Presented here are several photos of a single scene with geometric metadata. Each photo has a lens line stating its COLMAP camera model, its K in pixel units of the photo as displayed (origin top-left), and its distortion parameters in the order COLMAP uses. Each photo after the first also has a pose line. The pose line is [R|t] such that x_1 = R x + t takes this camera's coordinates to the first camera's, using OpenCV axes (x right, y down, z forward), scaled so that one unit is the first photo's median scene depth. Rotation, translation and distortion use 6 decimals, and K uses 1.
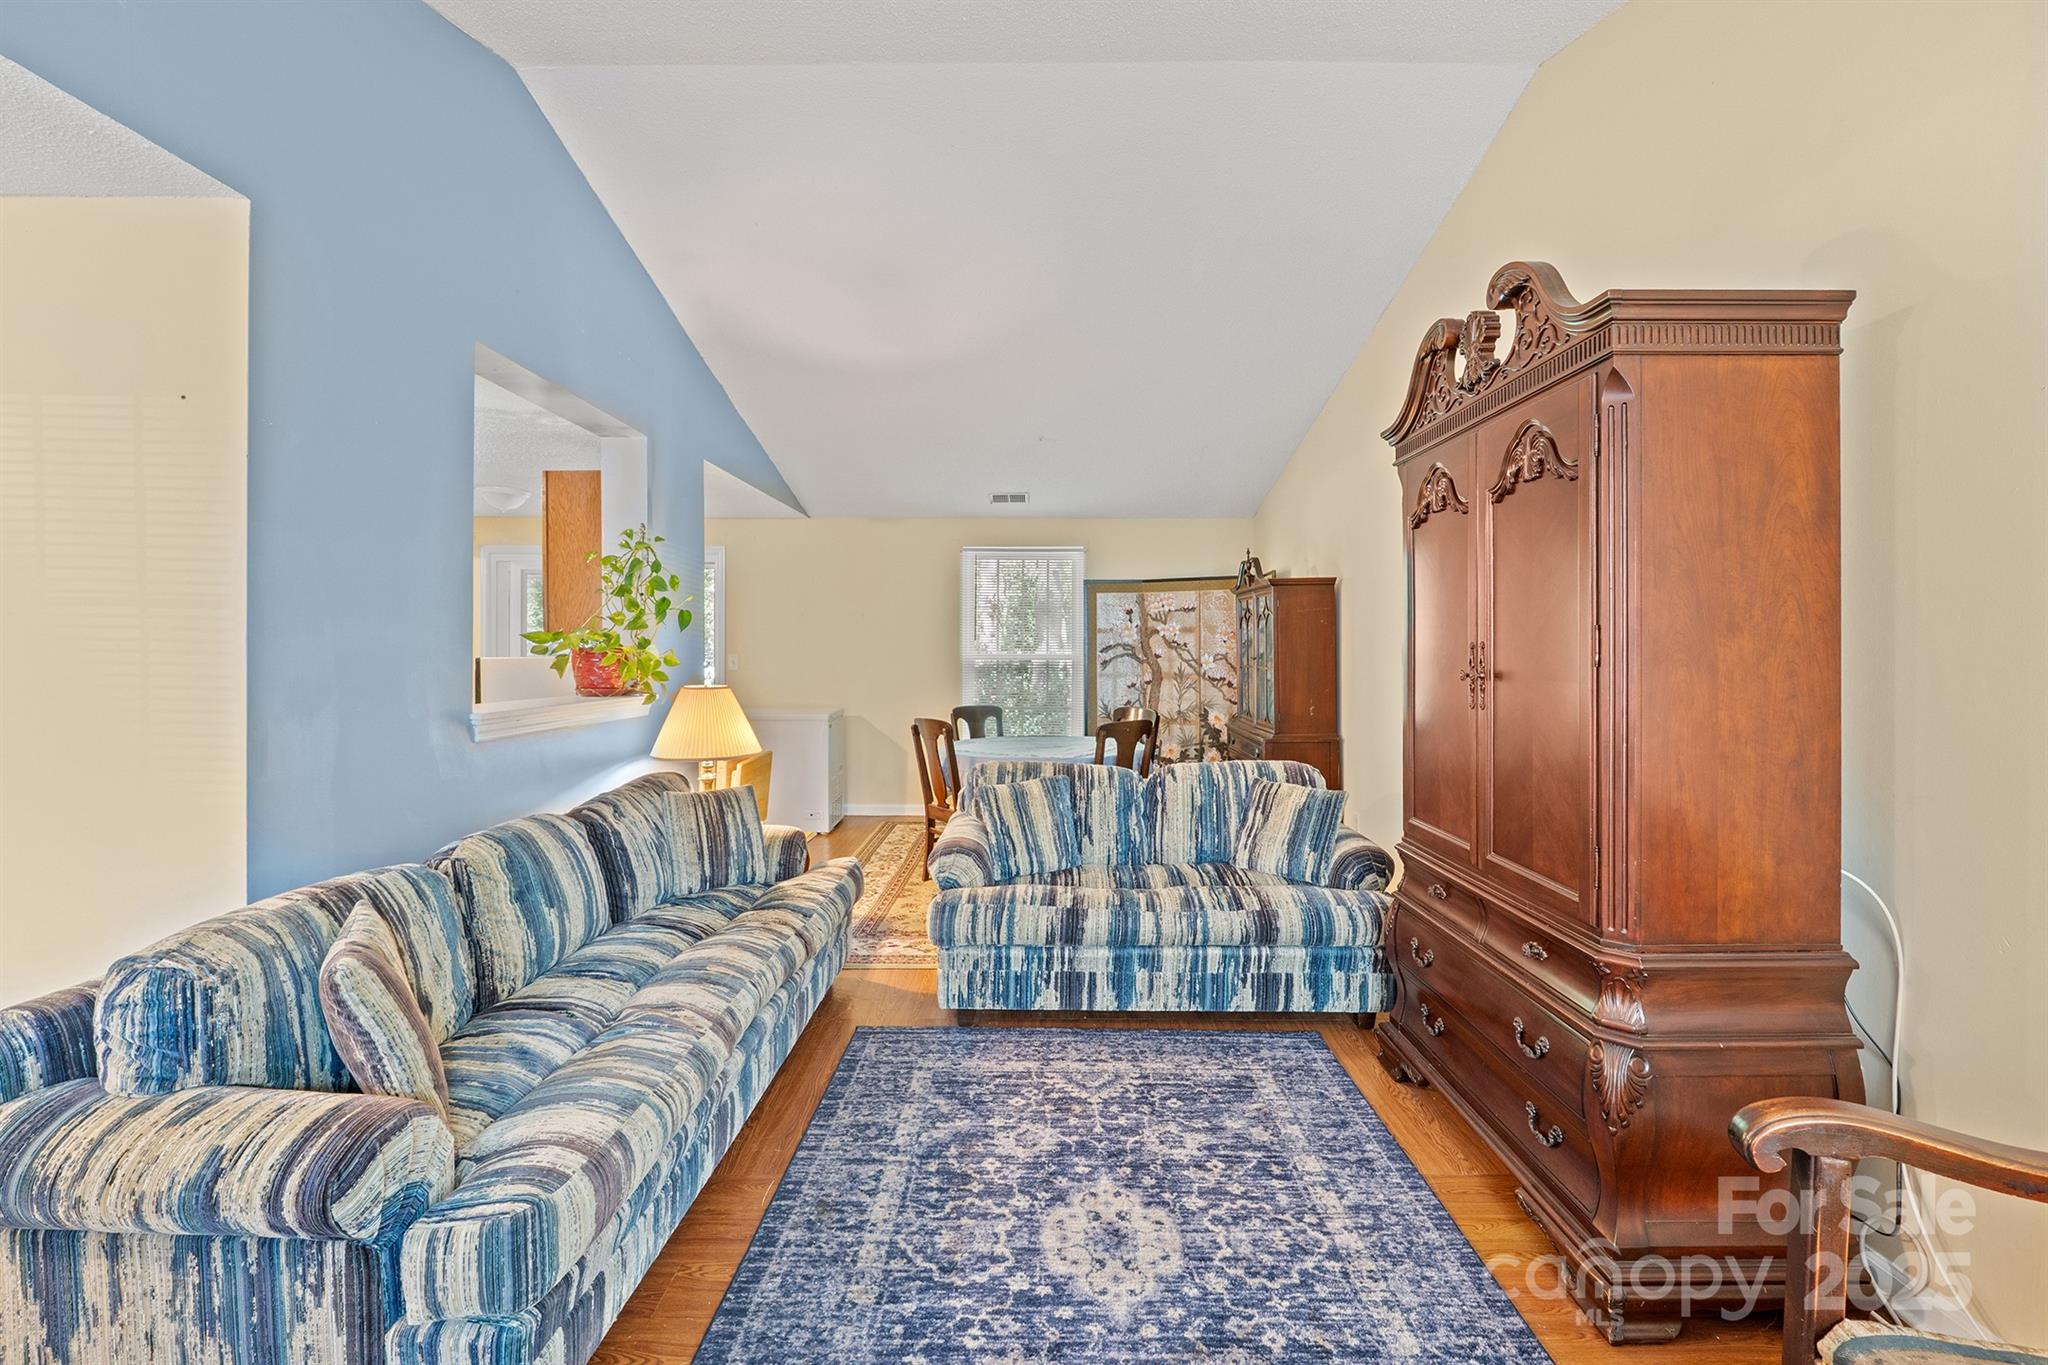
lens RADIAL K [[890.1, 0, 1018.9], [0, 890.1, 653.3], [0, 0, 1]] dist [-0.011676, 0.000435]
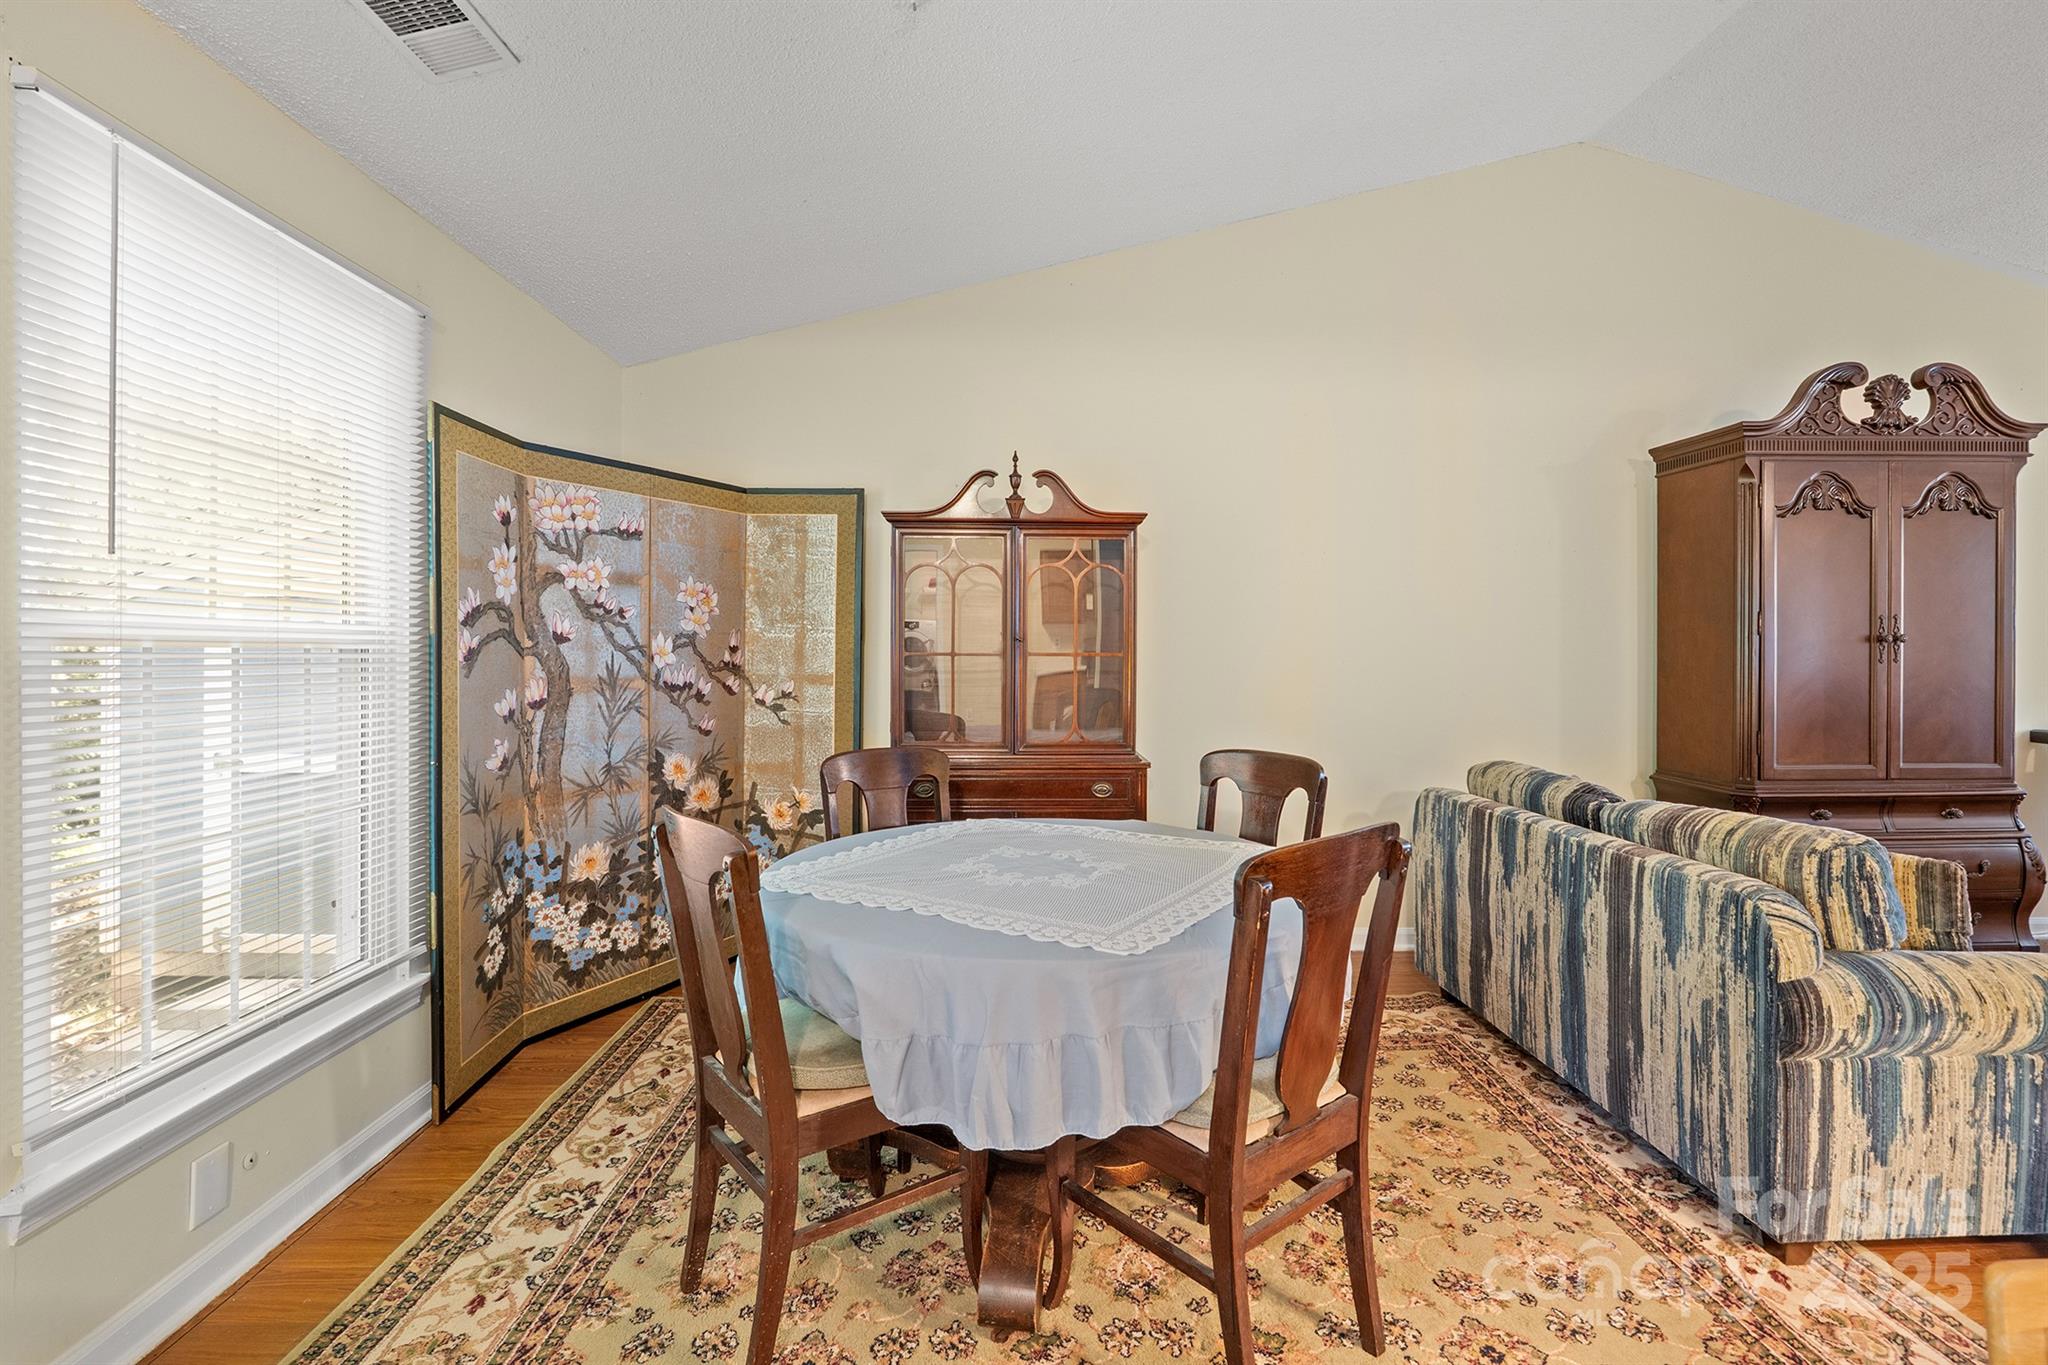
lens RADIAL K [[953.1, 0, 1051.5], [0, 953.1, 658.0], [0, 0, 1]] dist [-0.001649, 0.001494]
pose [[-0.065012, -0.007582, 0.997856, -0.655881], [0.007970, 0.999935, 0.008117, 0.023664], [-0.997853, 0.008481, -0.064948, 1.796795]]
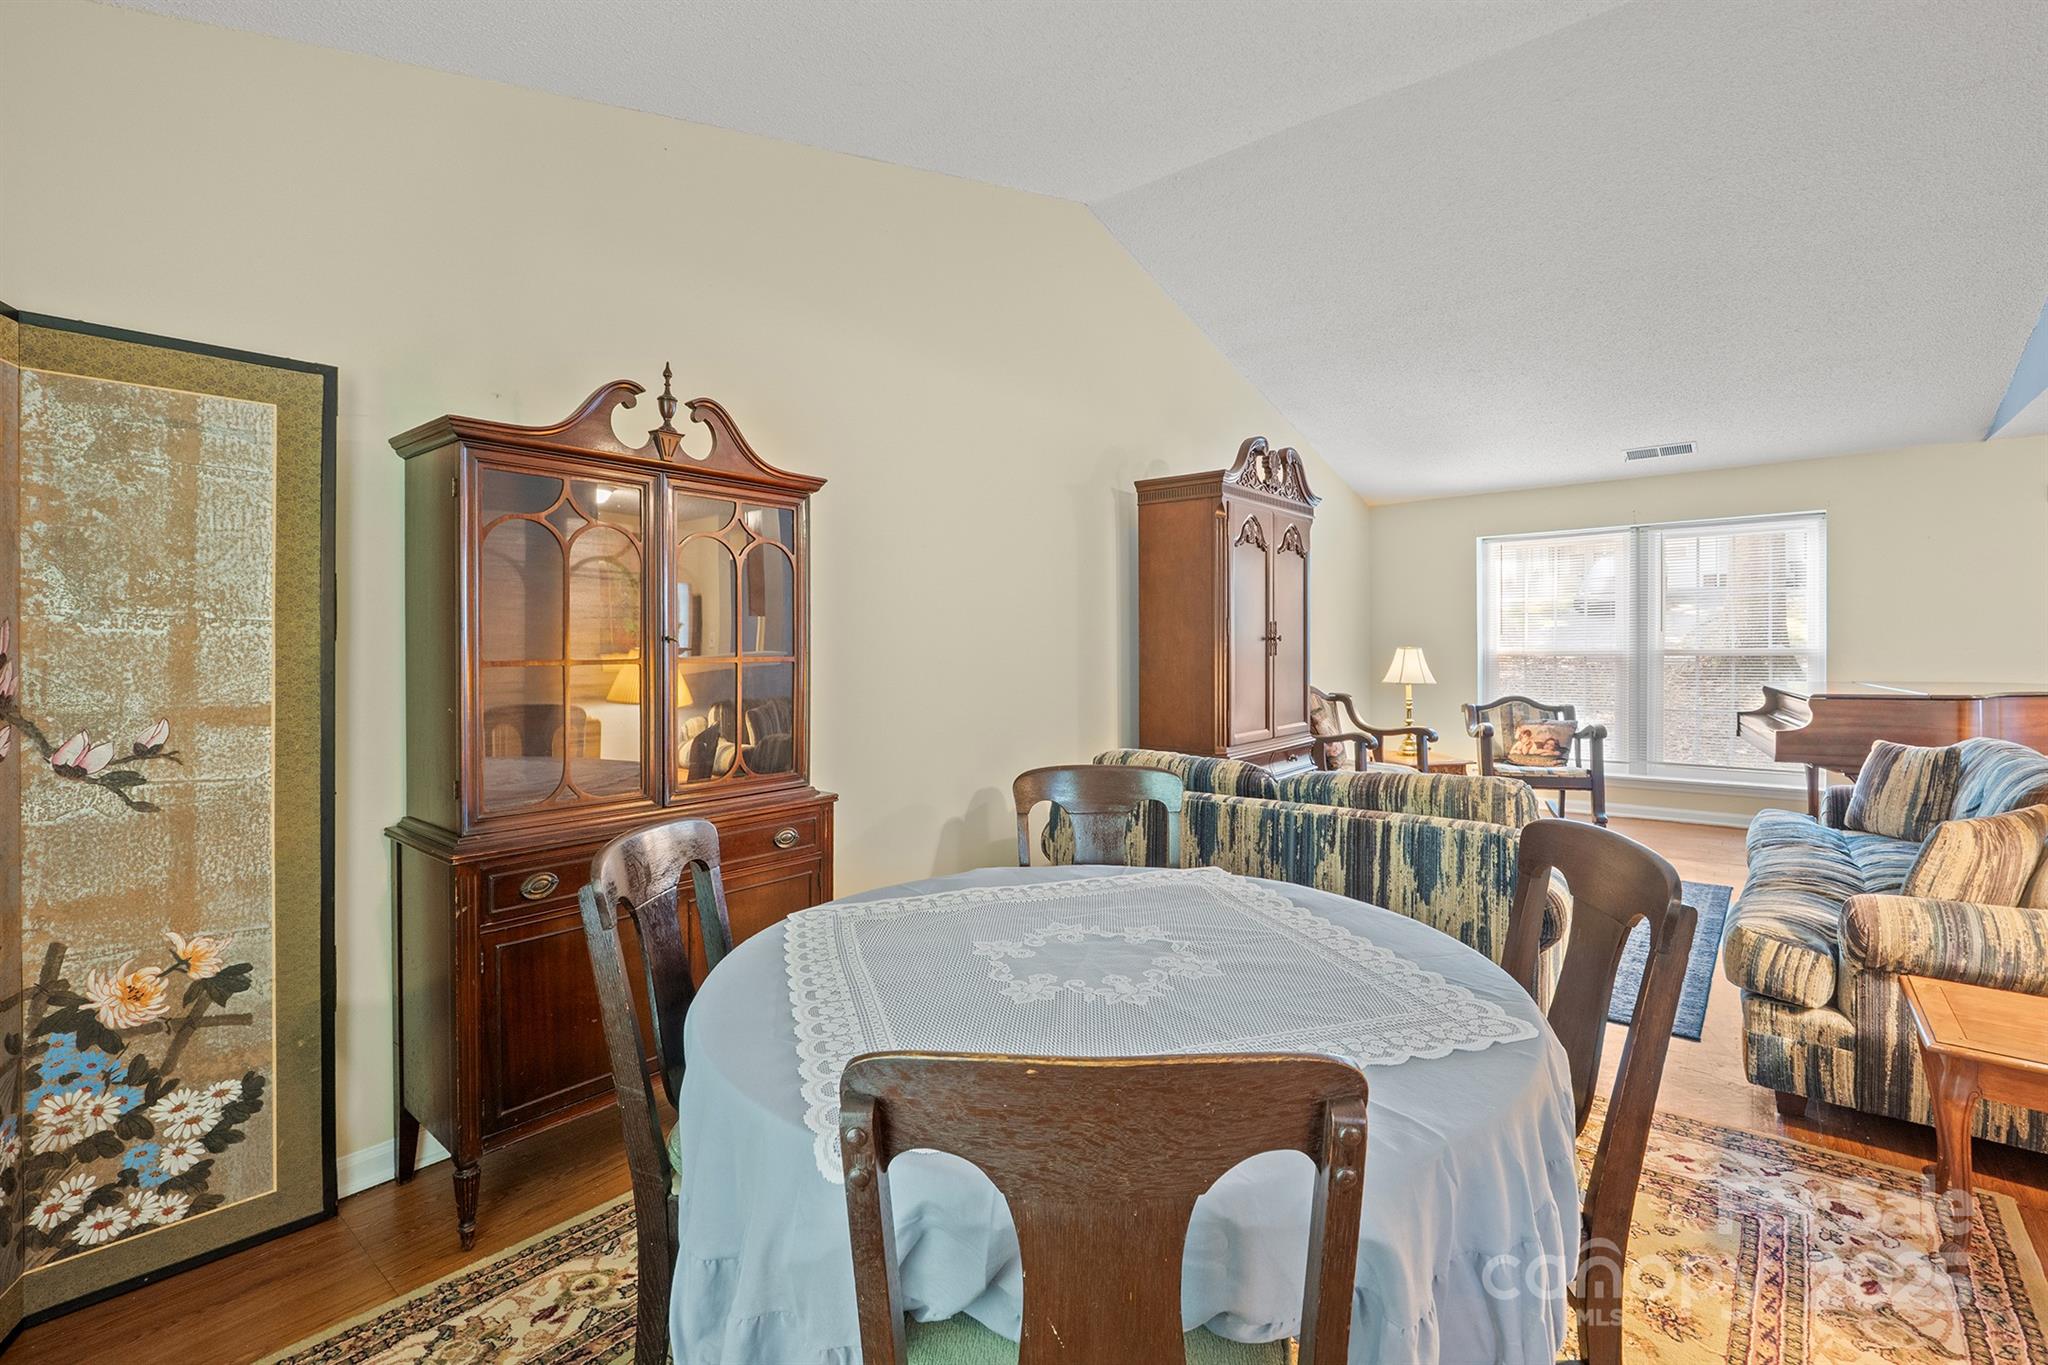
lens RADIAL K [[890.1, 0, 1046.4], [0, 890.1, 657.2], [0, 0, 1]] dist [-0.011676, 0.000435]
pose [[-0.791919, -0.001887, 0.610623, -0.213023], [0.012851, 0.999722, 0.019755, 0.014977], [-0.610490, 0.023491, -0.791675, 2.143604]]
